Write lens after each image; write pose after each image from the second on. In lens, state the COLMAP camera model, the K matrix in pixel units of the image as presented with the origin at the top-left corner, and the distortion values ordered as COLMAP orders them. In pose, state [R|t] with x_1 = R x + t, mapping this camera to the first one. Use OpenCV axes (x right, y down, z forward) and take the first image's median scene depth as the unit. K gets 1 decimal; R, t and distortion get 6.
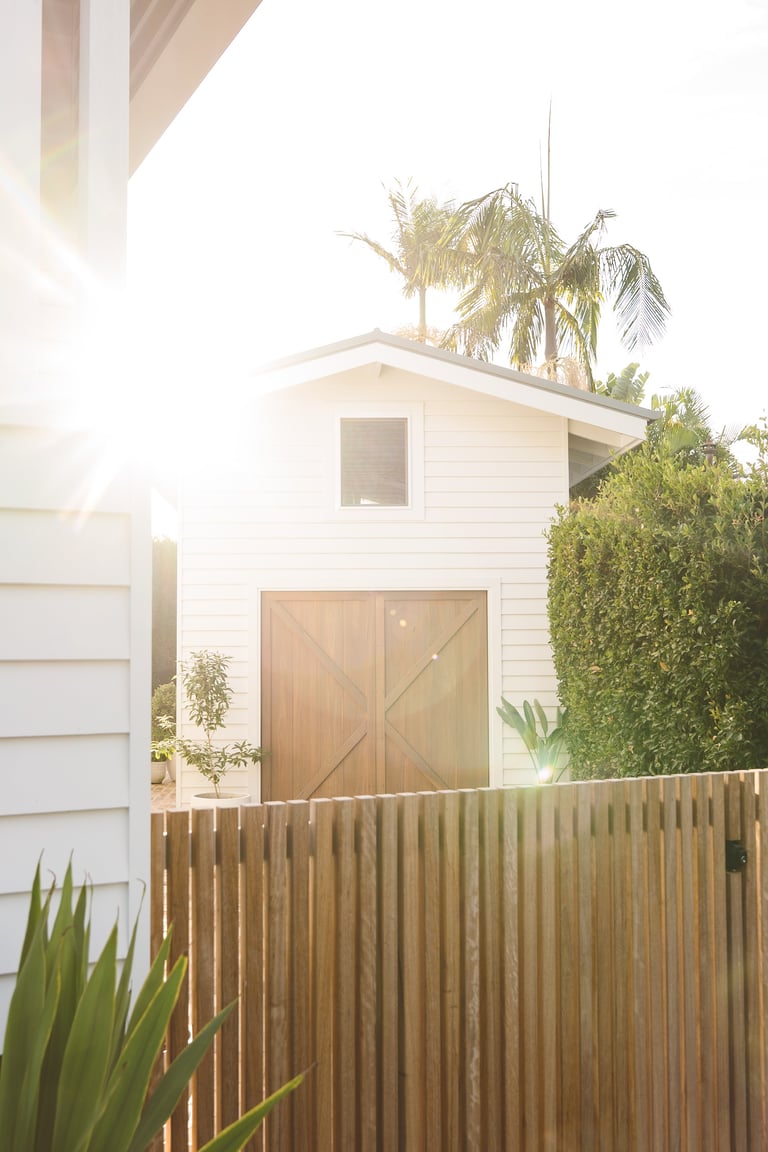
lens RADIAL K [[1146.3, 0, 347.2], [0, 1146.3, 583.7], [0, 0, 1]] dist [-0.007007, -0.000587]
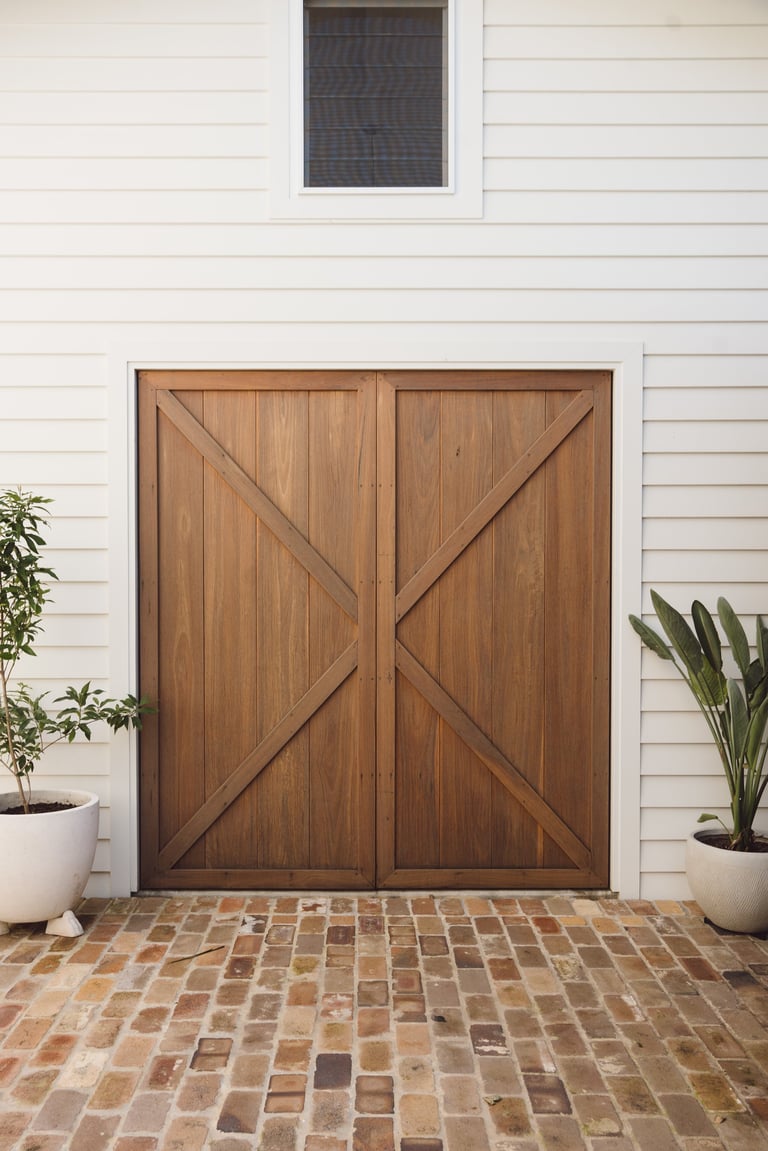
lens RADIAL K [[1027.9, 0, 353.0], [0, 1027.9, 597.9], [0, 0, 1]] dist [-0.003686, -0.008595]
pose [[0.999098, 0.005360, -0.042131, 0.035248], [-0.001968, 0.996781, 0.080145, 0.070421], [0.042425, -0.079990, 0.995892, 0.603637]]
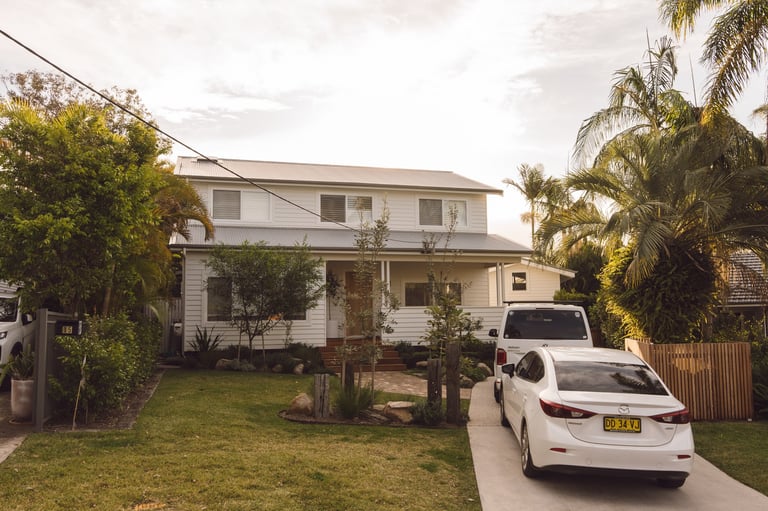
lens RADIAL K [[712.5, 0, 384.0], [0, 712.5, 255.5], [0, 0, 1]] dist [-0.003953, -0.006608]
pose [[0.987517, -0.018413, -0.156429, -0.074516], [0.015105, 0.999637, -0.022313, -0.170983], [0.156784, 0.019672, 0.987437, -2.279552]]
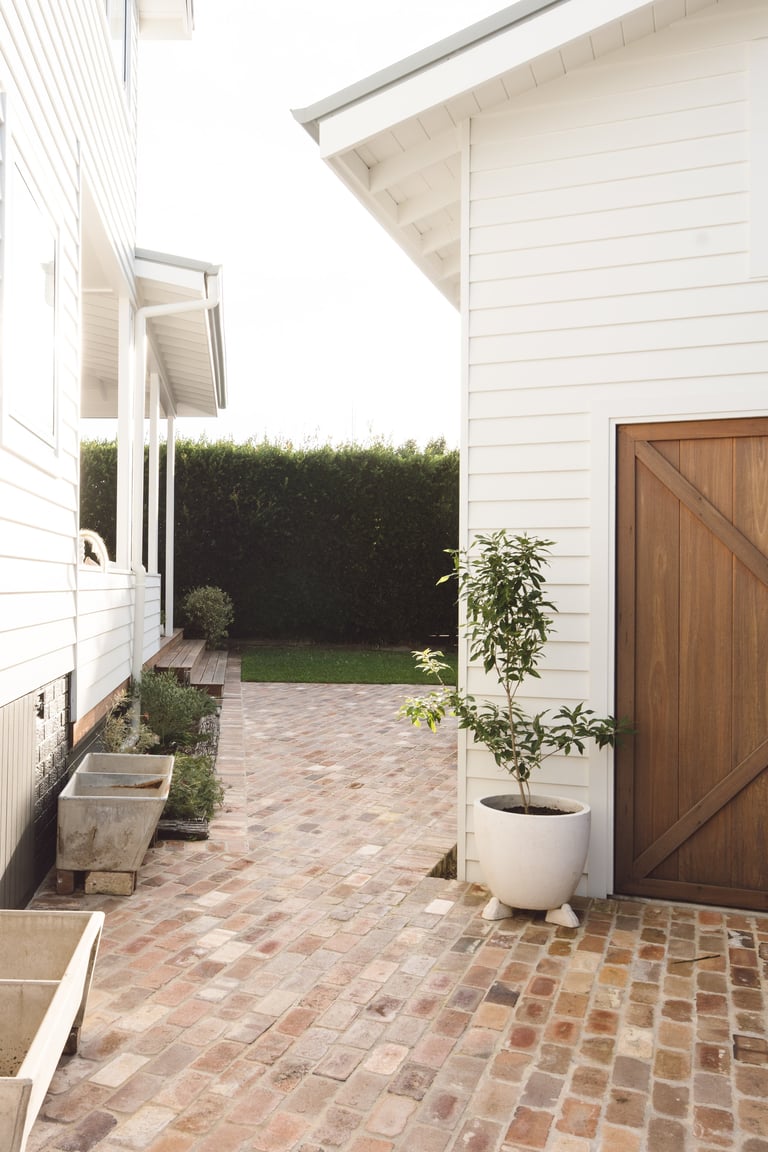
lens RADIAL K [[989.2, 0, 266.0], [0, 989.2, 577.9], [0, 0, 1]] dist [-0.013321, -0.002067]
pose [[0.902216, 0.007965, -0.431210, -0.025100], [0.012045, 0.998974, 0.043653, 0.058993], [0.431116, -0.044578, 0.901195, 0.541668]]
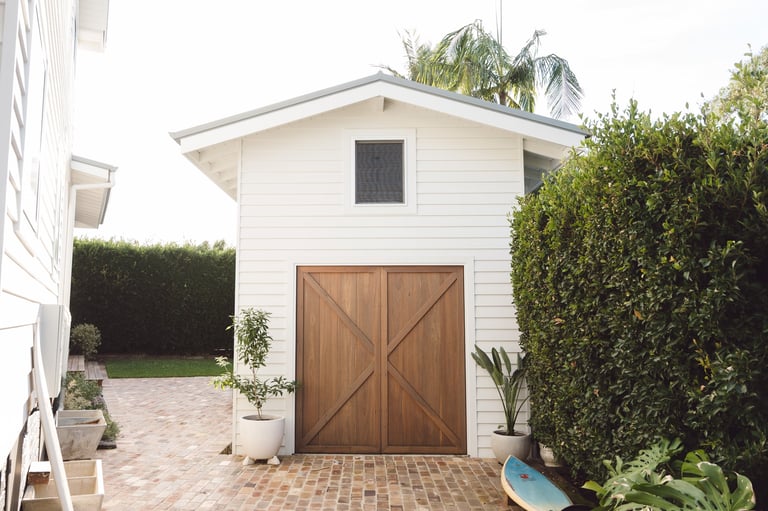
lens RADIAL K [[617.2, 0, 345.5], [0, 617.2, 255.8], [0, 0, 1]] dist [-0.005213, -0.001983]
pose [[0.997723, -0.000207, -0.067446, 0.034444], [-0.002911, 0.998931, -0.046133, 0.030096], [0.067383, 0.046224, 0.996656, 0.284155]]
